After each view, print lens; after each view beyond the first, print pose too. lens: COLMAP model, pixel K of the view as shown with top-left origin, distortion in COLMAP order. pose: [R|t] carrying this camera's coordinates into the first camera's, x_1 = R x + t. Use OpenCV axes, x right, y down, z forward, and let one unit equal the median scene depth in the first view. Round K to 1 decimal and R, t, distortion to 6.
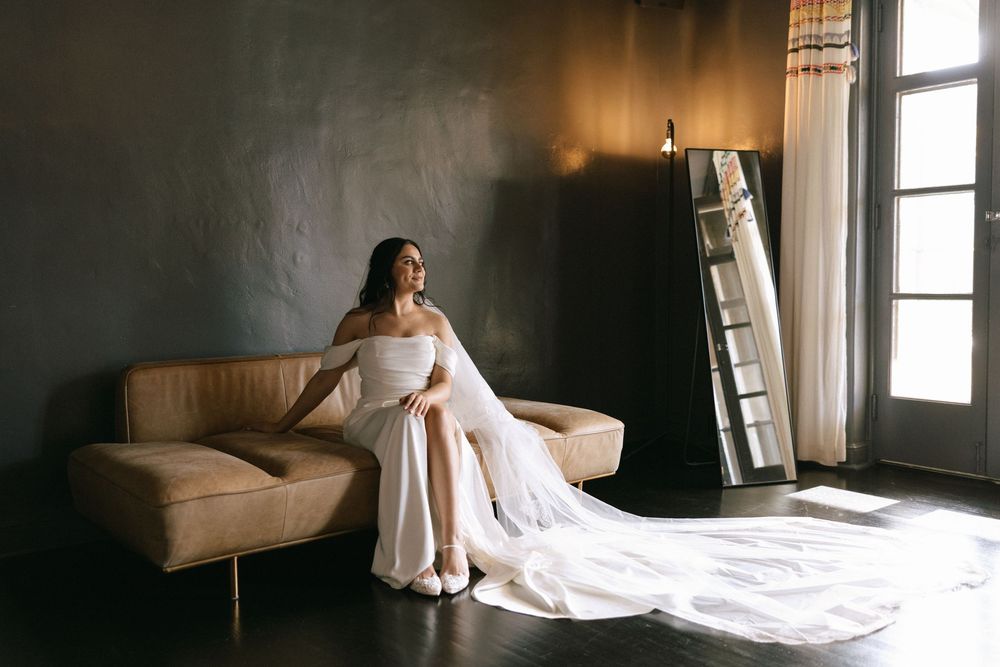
lens RADIAL K [[885.9, 0, 500.0], [0, 885.9, 333.5], [0, 0, 1]] dist [-0.003153, 0.006244]
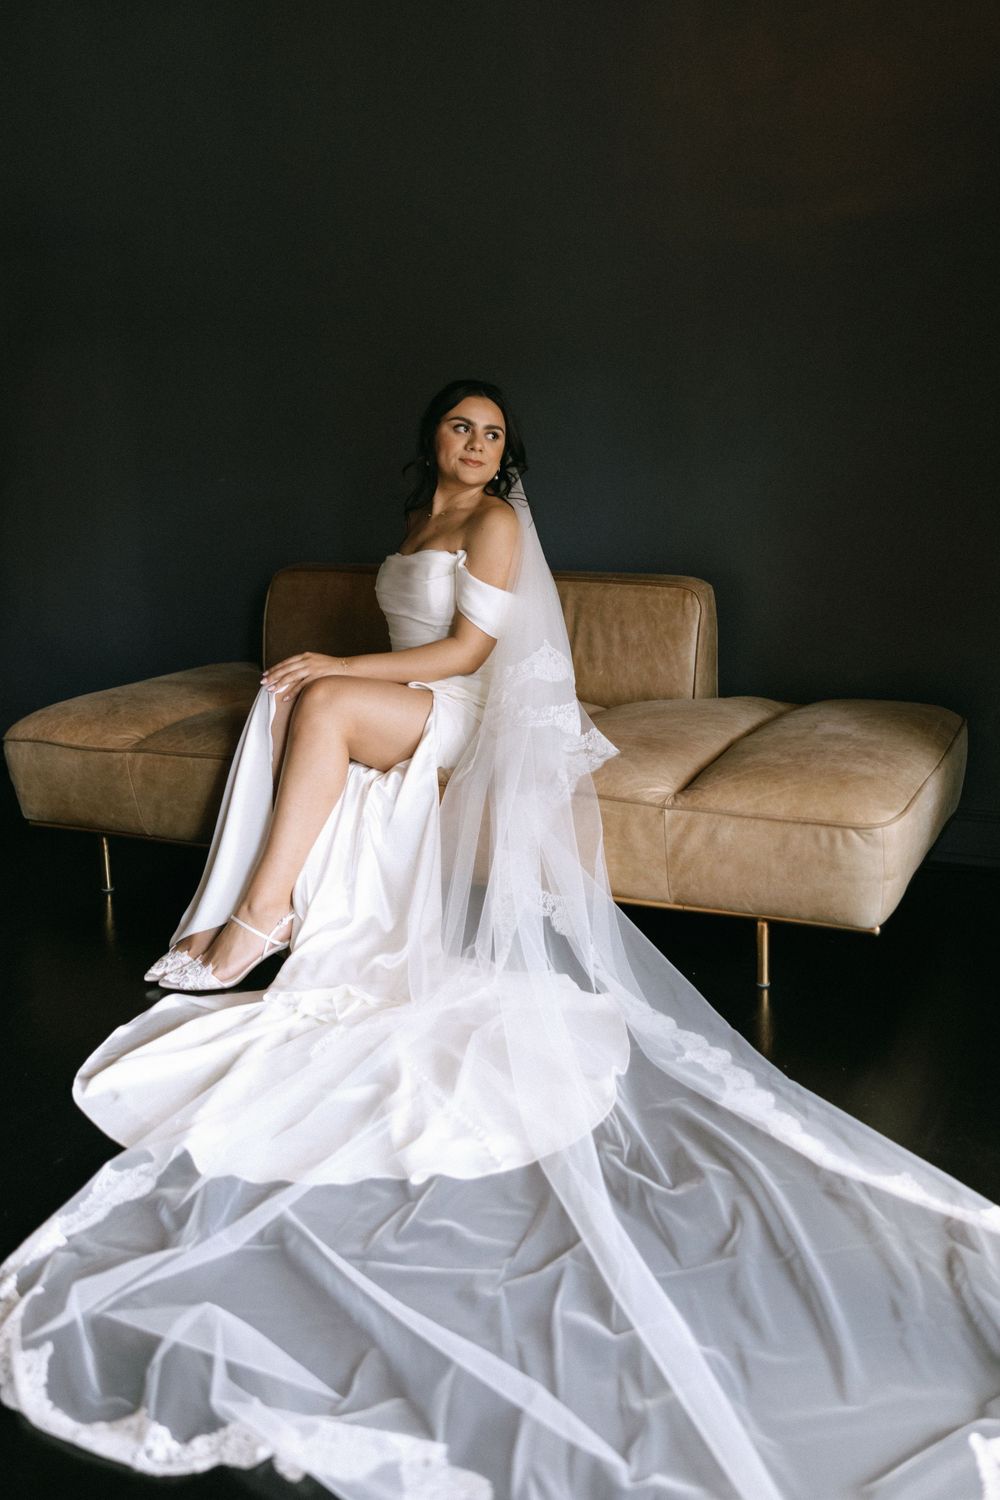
lens RADIAL K [[1234.7, 0, 500.9], [0, 1234.7, 742.3], [0, 0, 1]] dist [-0.004658, -0.000026]
pose [[0.472144, 0.174310, -0.864116, 0.556027], [-0.072227, 0.984609, 0.159152, -0.008106], [0.878558, -0.012730, 0.477467, 0.611199]]
